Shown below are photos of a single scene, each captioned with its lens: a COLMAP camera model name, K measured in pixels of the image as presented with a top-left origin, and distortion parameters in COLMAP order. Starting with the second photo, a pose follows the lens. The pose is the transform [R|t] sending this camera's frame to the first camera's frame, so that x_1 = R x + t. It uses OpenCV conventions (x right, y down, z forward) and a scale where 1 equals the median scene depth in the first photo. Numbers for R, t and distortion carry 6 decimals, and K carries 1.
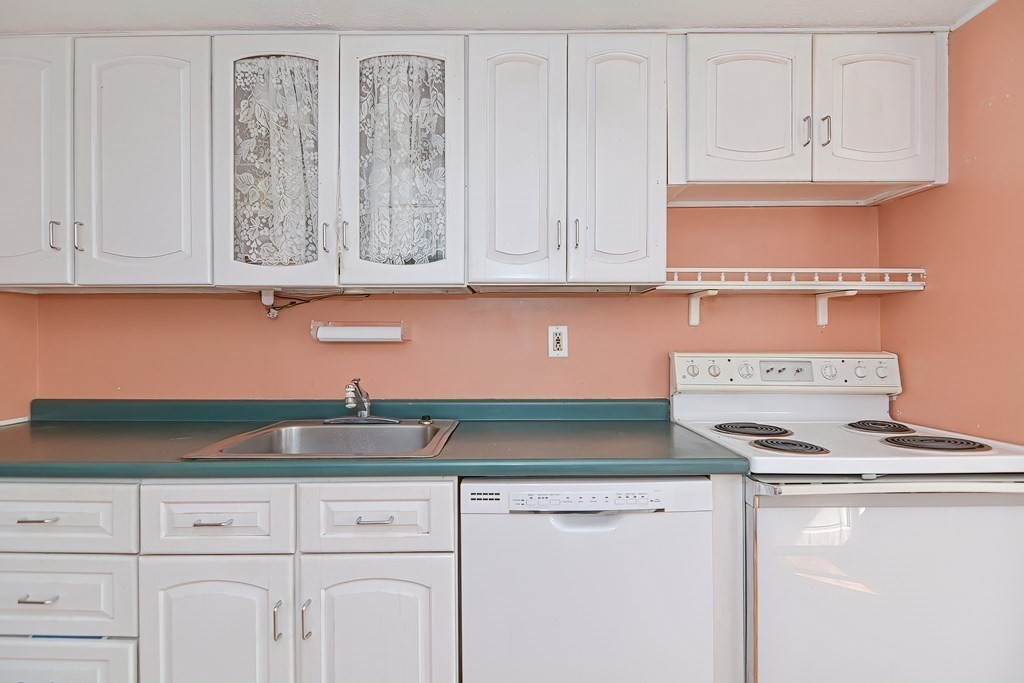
lens RADIAL K [[501.4, 0, 514.1], [0, 501.4, 335.6], [0, 0, 1]] dist [0.015455, -0.015752]
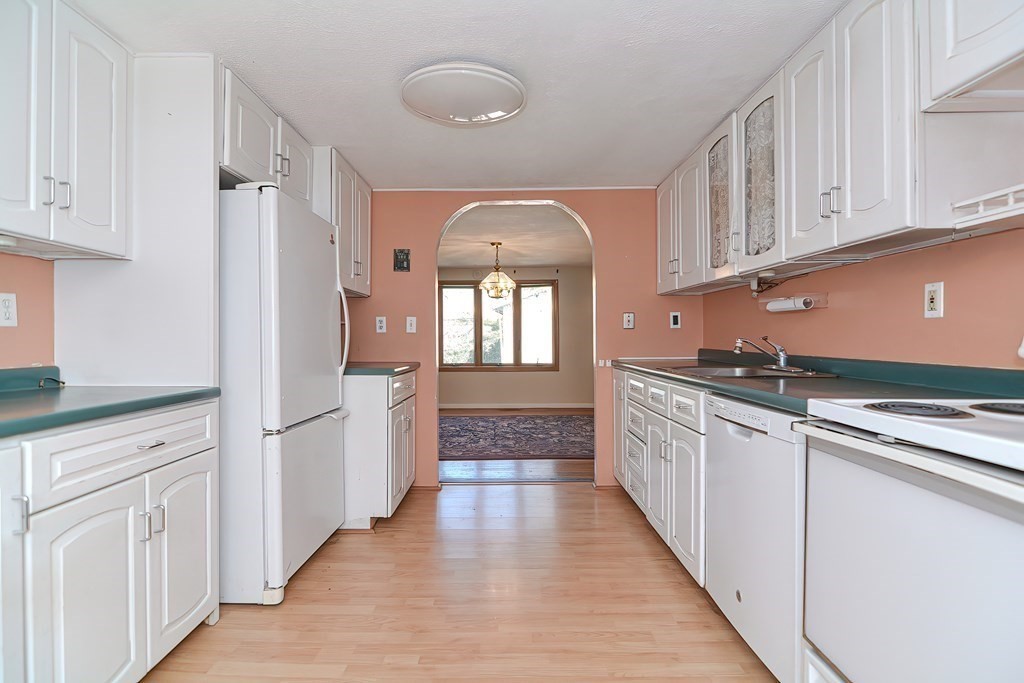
lens RADIAL K [[501.4, 0, 514.1], [0, 501.4, 335.6], [0, 0, 1]] dist [0.015455, -0.015752]
pose [[0.016507, -0.000214, -0.999864, 1.166287], [0.018991, 0.999820, 0.000100, 0.072349], [0.999683, -0.018990, 0.016509, 0.276738]]
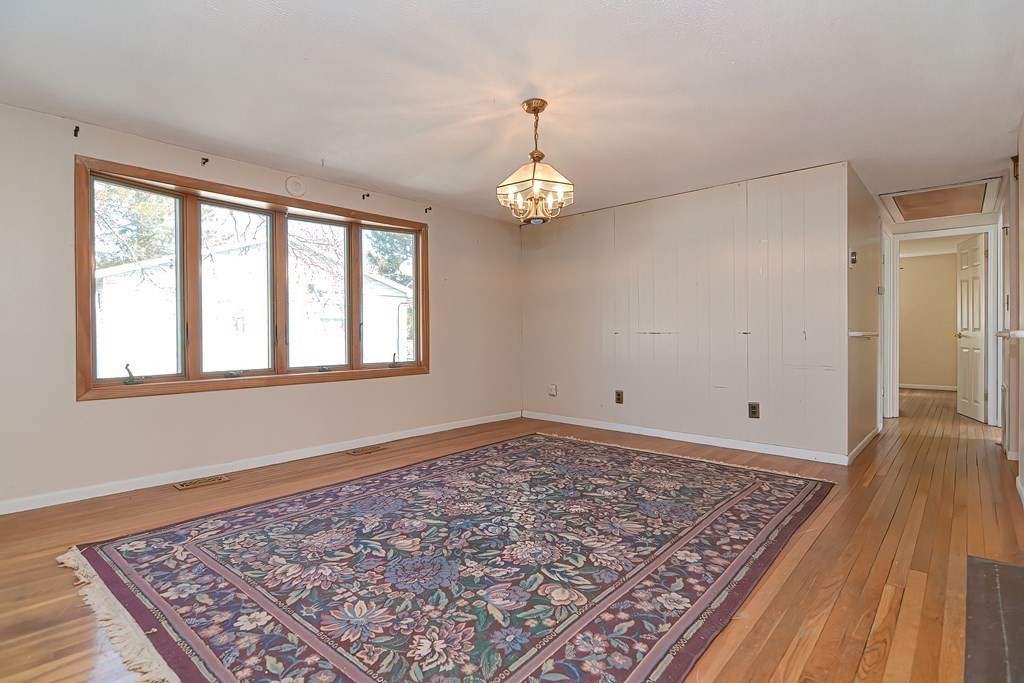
lens RADIAL K [[501.4, 0, 514.1], [0, 501.4, 335.6], [0, 0, 1]] dist [0.015455, -0.015752]
pose [[0.742179, 0.001371, -0.670200, -1.283509], [0.015309, 0.999702, 0.018999, 0.152704], [0.670026, -0.024361, 0.741937, -1.086114]]
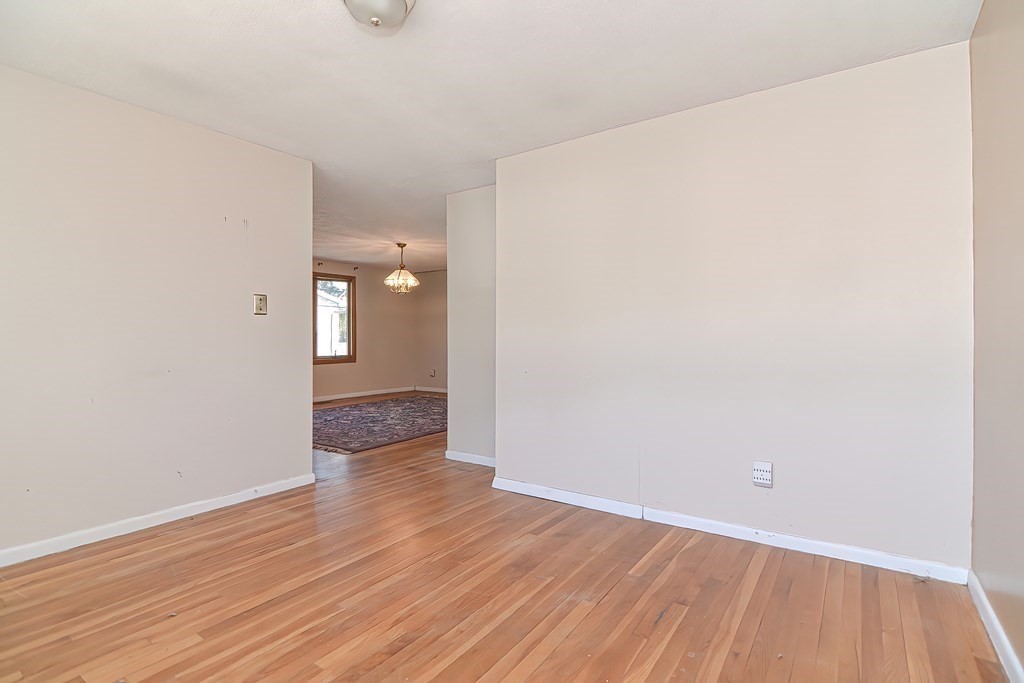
lens RADIAL K [[501.4, 0, 514.1], [0, 501.4, 335.6], [0, 0, 1]] dist [0.015455, -0.015752]
pose [[0.822112, 0.001359, -0.569325, 0.614759], [0.010427, 0.999793, 0.017443, 0.076878], [0.569231, -0.020276, 0.821928, -2.528514]]
